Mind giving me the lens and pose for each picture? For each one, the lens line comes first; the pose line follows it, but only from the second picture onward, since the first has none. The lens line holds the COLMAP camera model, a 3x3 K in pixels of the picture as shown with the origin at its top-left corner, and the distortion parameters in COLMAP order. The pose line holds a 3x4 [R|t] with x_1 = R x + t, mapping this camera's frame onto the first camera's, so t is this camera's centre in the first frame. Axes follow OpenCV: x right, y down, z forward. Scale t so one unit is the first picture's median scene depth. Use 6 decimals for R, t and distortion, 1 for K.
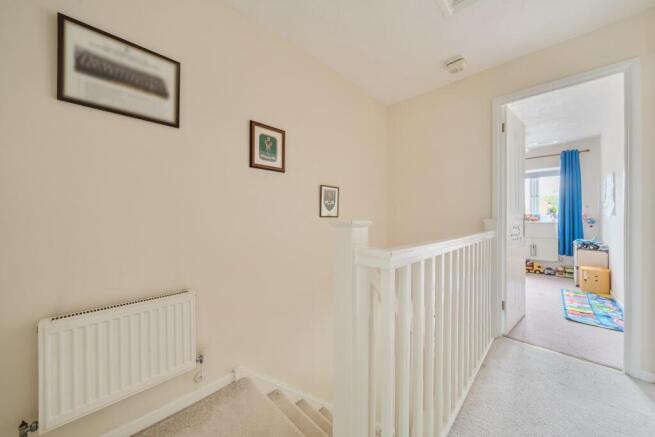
lens RADIAL K [[223.5, 0, 327.5], [0, 223.5, 218.5], [0, 0, 1]] dist [-0.012711, 0.000001]
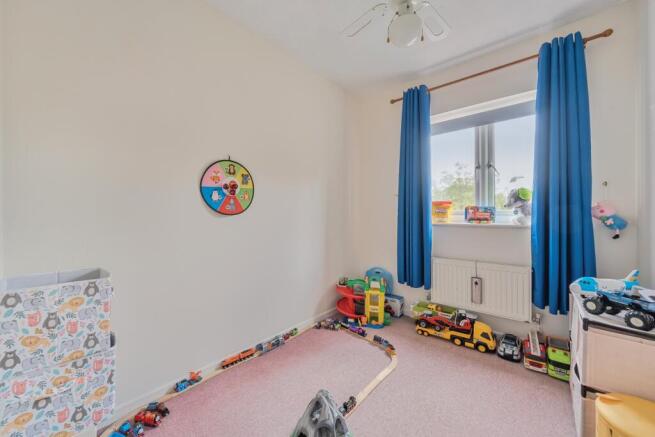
lens RADIAL K [[250.1, 0, 307.7], [0, 250.1, 216.1], [0, 0, 1]] dist [-0.000094, -0.000018]
pose [[0.999108, -0.001674, 0.042185, 0.619693], [0.001602, 0.999997, 0.001729, -0.001363], [-0.042187, -0.001659, 0.999108, 0.560289]]
